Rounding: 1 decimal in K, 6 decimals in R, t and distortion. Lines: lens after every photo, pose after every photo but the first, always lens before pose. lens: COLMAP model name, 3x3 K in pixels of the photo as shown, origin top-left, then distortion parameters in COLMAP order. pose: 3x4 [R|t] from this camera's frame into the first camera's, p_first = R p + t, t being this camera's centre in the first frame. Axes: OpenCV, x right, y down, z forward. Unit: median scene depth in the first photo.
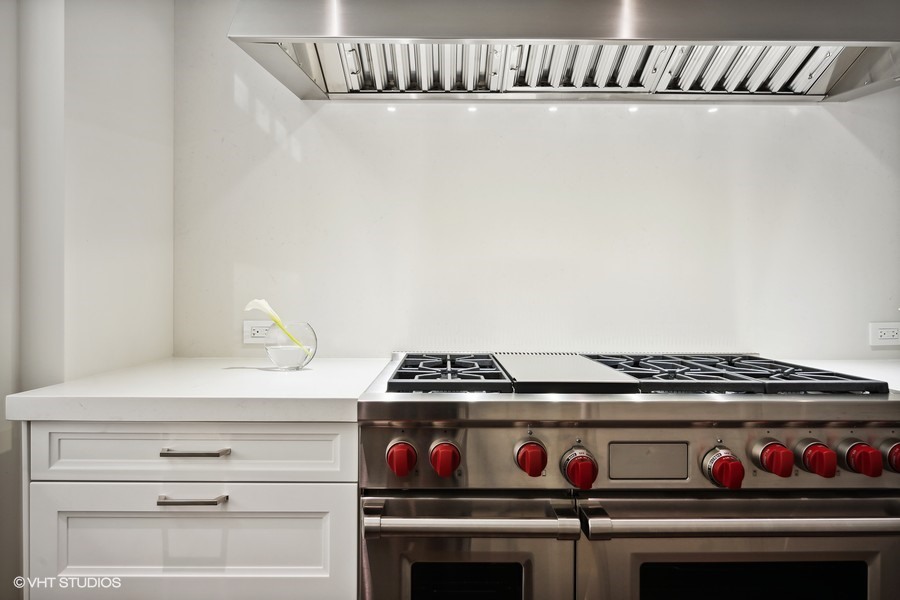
lens RADIAL K [[554.1, 0, 453.7], [0, 554.1, 299.3], [0, 0, 1]] dist [-0.004911, -0.000760]
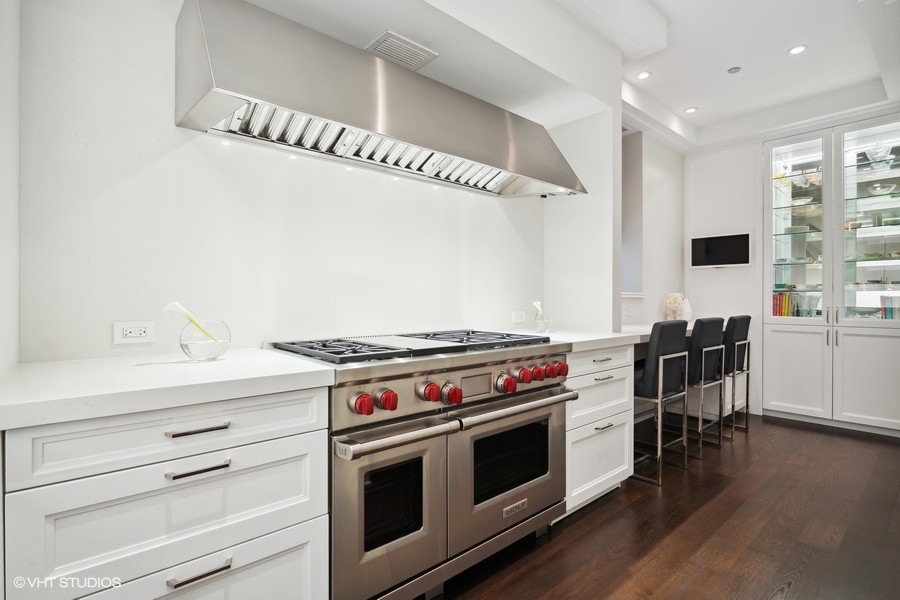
lens RADIAL K [[448.3, 0, 401.4], [0, 448.3, 300.5], [0, 0, 1]] dist [-0.012034, -0.005976]
pose [[0.778700, -0.005959, 0.627368, -0.711032], [0.002063, 0.999974, 0.006938, -0.007455], [-0.627393, -0.004108, 0.778692, -0.020464]]
